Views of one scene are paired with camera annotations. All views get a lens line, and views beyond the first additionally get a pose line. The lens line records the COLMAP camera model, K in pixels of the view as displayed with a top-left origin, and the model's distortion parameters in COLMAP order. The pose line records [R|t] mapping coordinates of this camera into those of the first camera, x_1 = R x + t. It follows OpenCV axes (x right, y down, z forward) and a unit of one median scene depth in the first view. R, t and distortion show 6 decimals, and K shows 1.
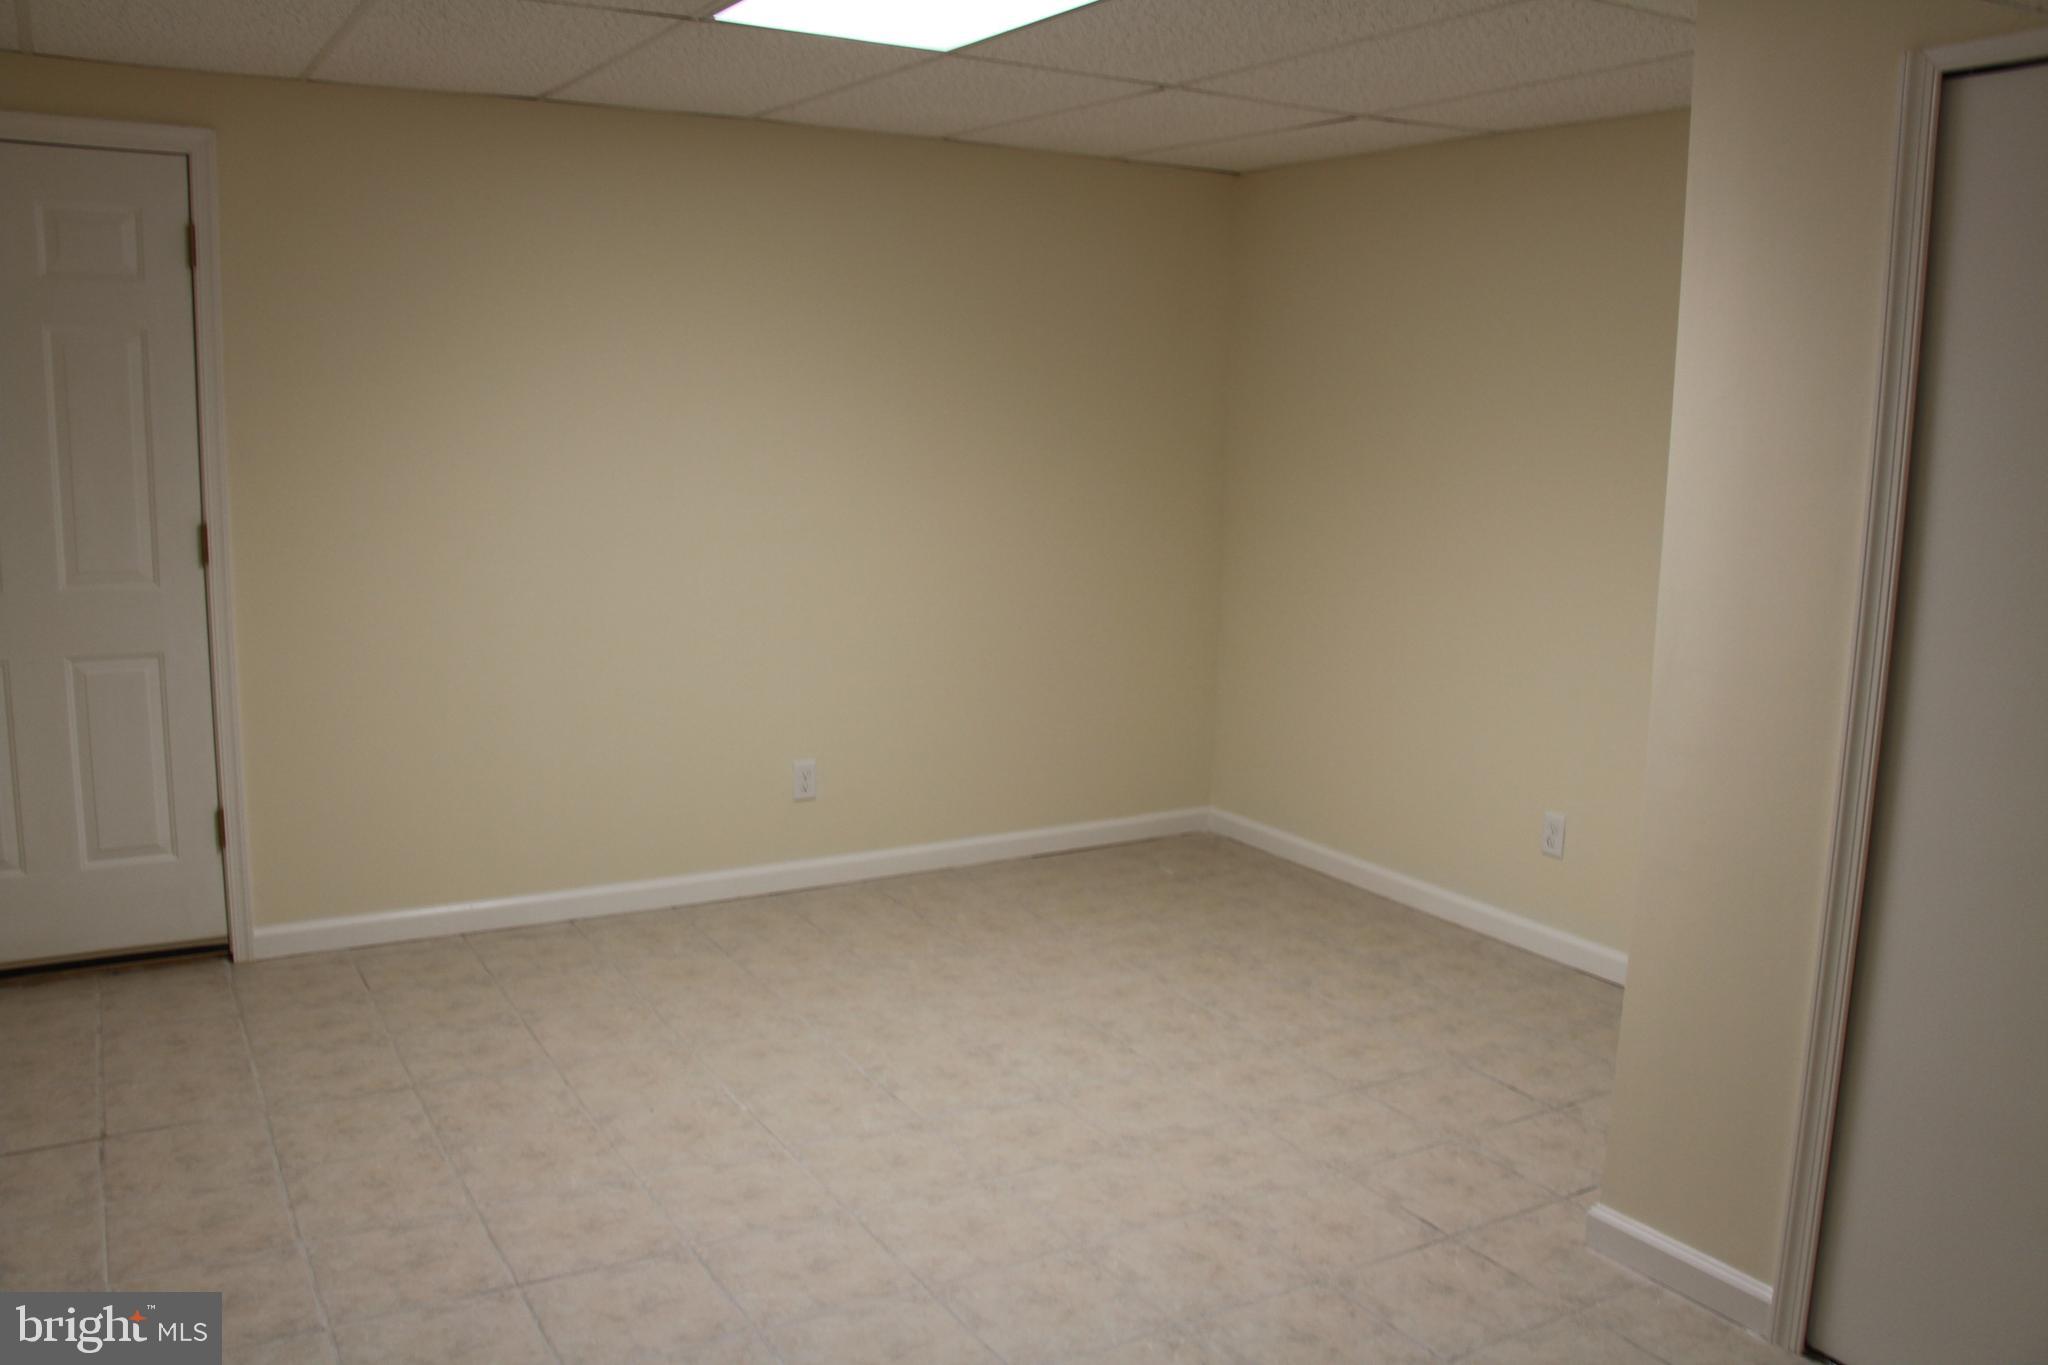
lens RADIAL K [[1678.5, 0, 1028.6], [0, 1678.5, 664.3], [0, 0, 1]] dist [-0.146175, 0.089233]
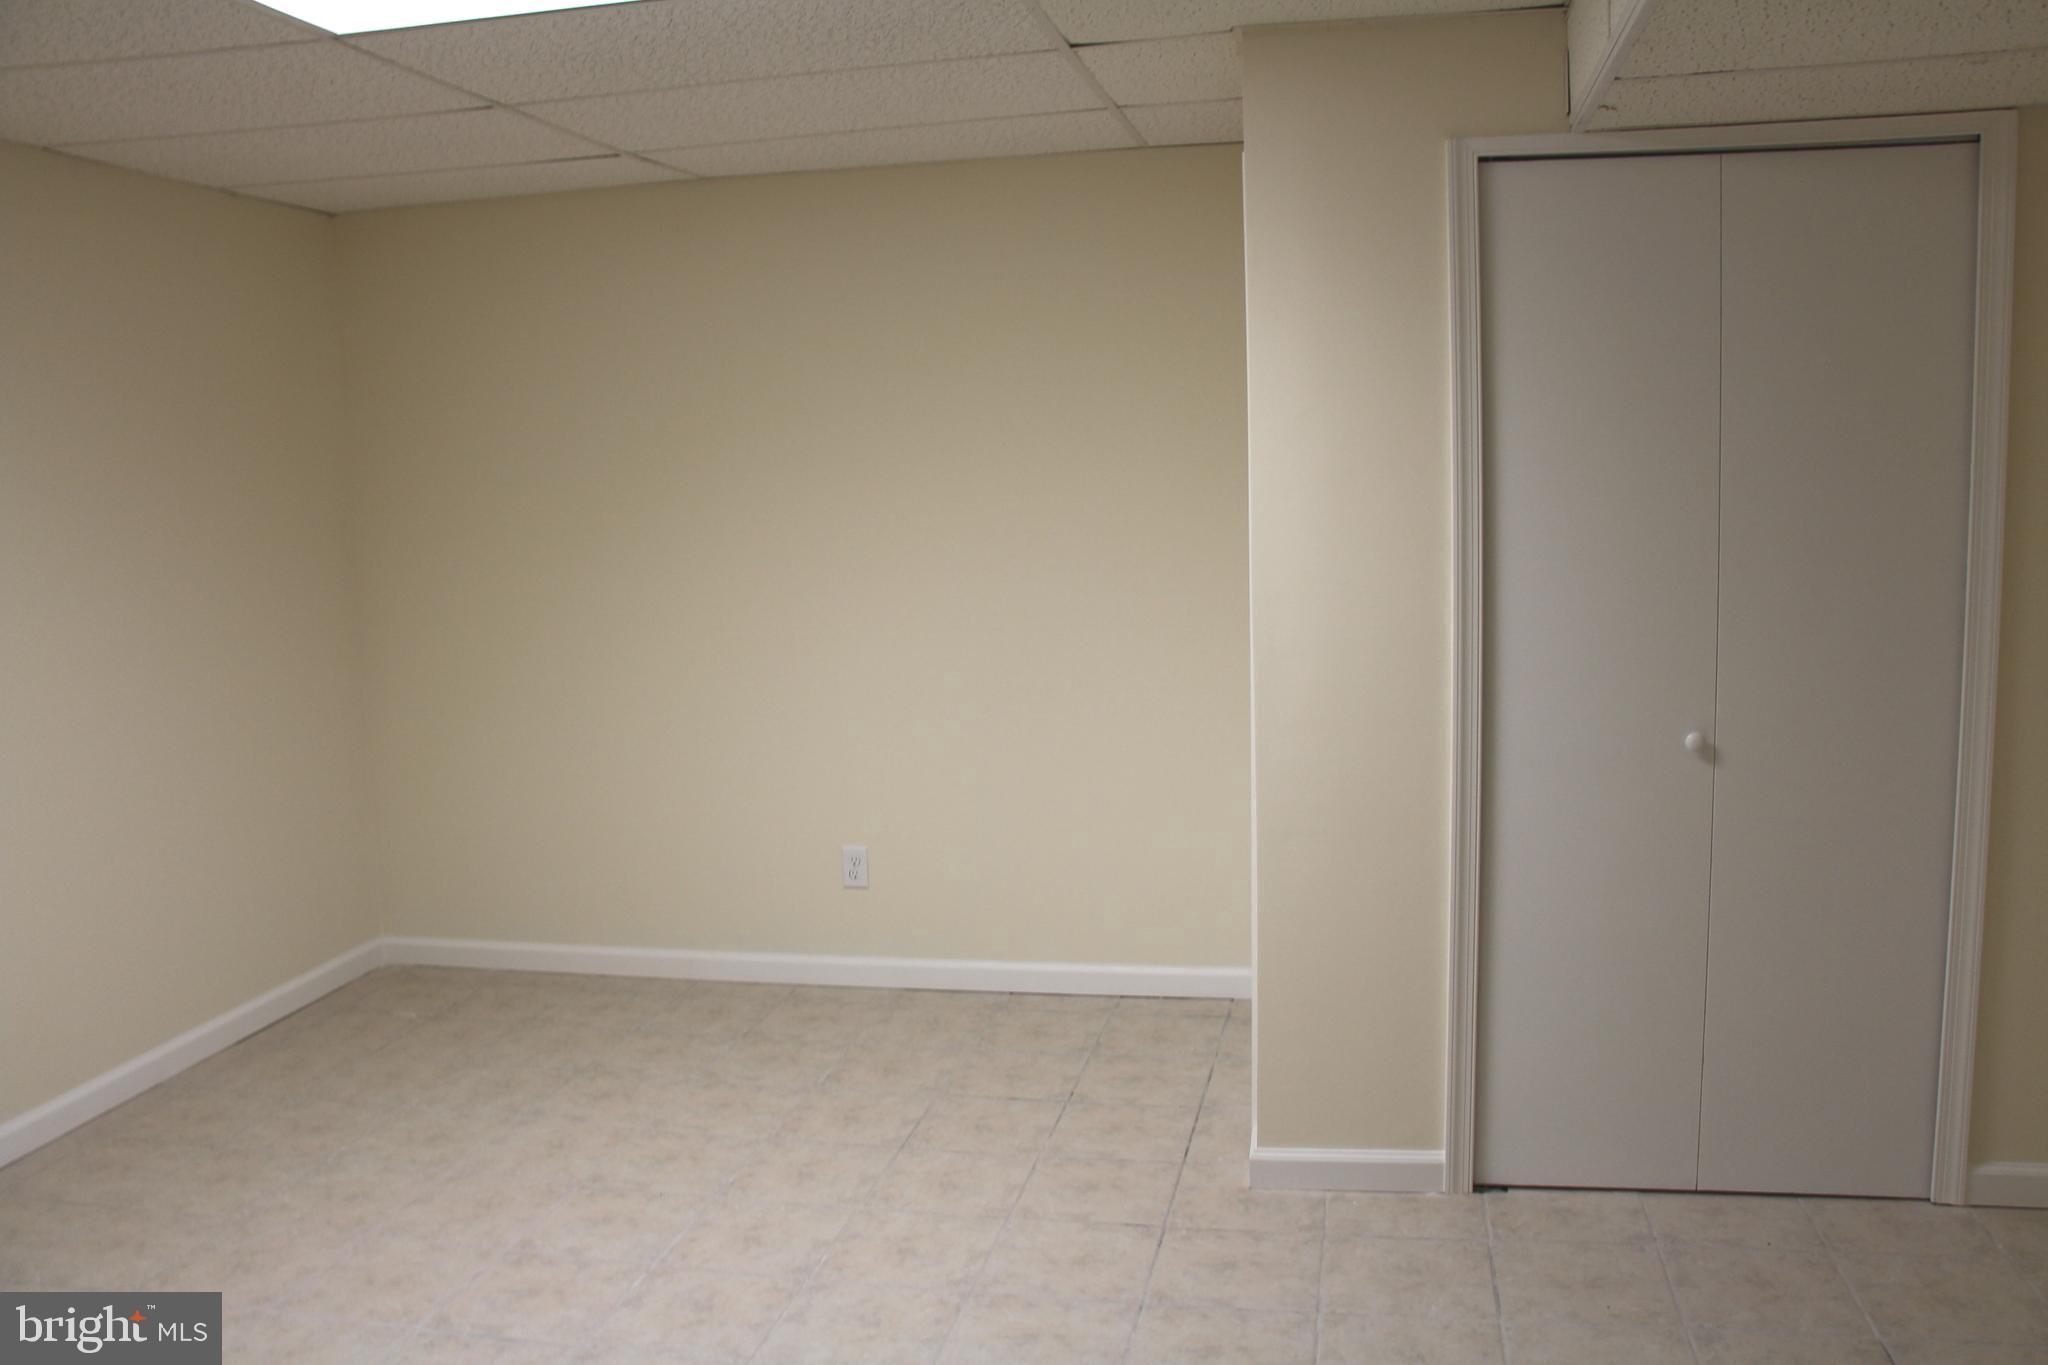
lens RADIAL K [[1678.5, 0, 1023.7], [0, 1678.5, 698.5], [0, 0, 1]] dist [-0.146175, 0.089233]
pose [[0.673458, -0.145482, 0.724768, -0.398087], [0.159726, 0.985920, 0.049485, -0.039535], [-0.721763, 0.082438, 0.687213, 0.233986]]
